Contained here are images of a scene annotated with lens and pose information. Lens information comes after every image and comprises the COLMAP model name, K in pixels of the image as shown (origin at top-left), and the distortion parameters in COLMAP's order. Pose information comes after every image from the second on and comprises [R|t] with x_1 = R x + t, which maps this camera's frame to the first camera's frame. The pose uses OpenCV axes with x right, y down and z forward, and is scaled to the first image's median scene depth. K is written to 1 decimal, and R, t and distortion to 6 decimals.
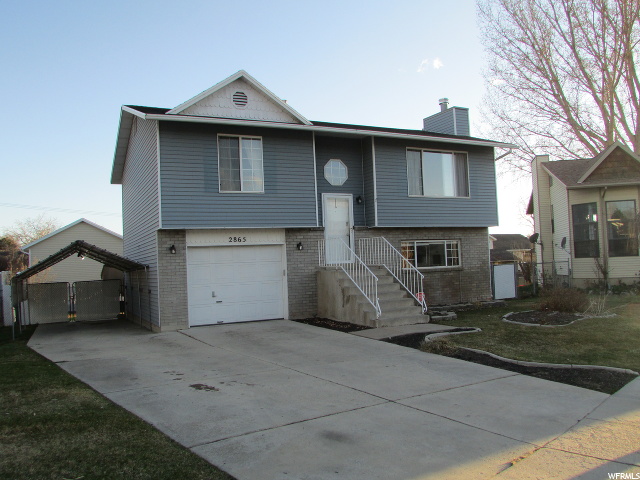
lens RADIAL K [[541.0, 0, 319.6], [0, 541.0, 242.1], [0, 0, 1]] dist [-0.009069, 0.001200]
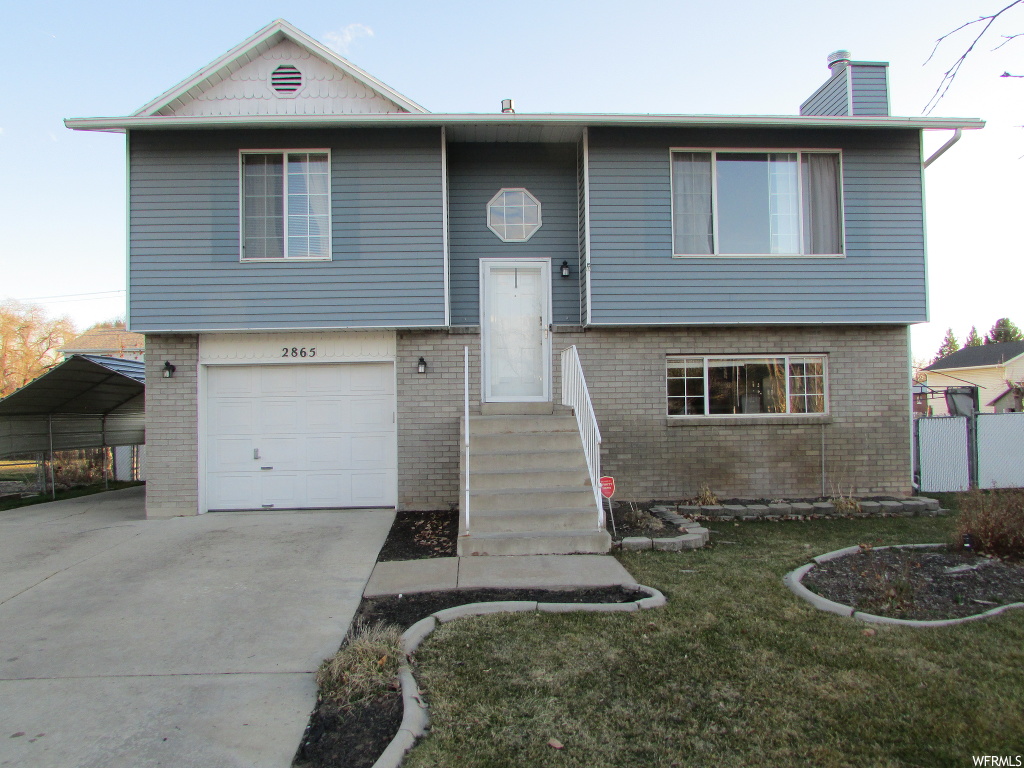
lens RADIAL K [[749.7, 0, 513.4], [0, 749.7, 382.5], [0, 0, 1]] dist [-0.014601, -0.004027]
pose [[0.915134, 0.013956, -0.402909, 0.318259], [-0.004844, 0.999709, 0.023626, 0.006298], [0.403121, -0.019670, 0.914935, 0.400134]]
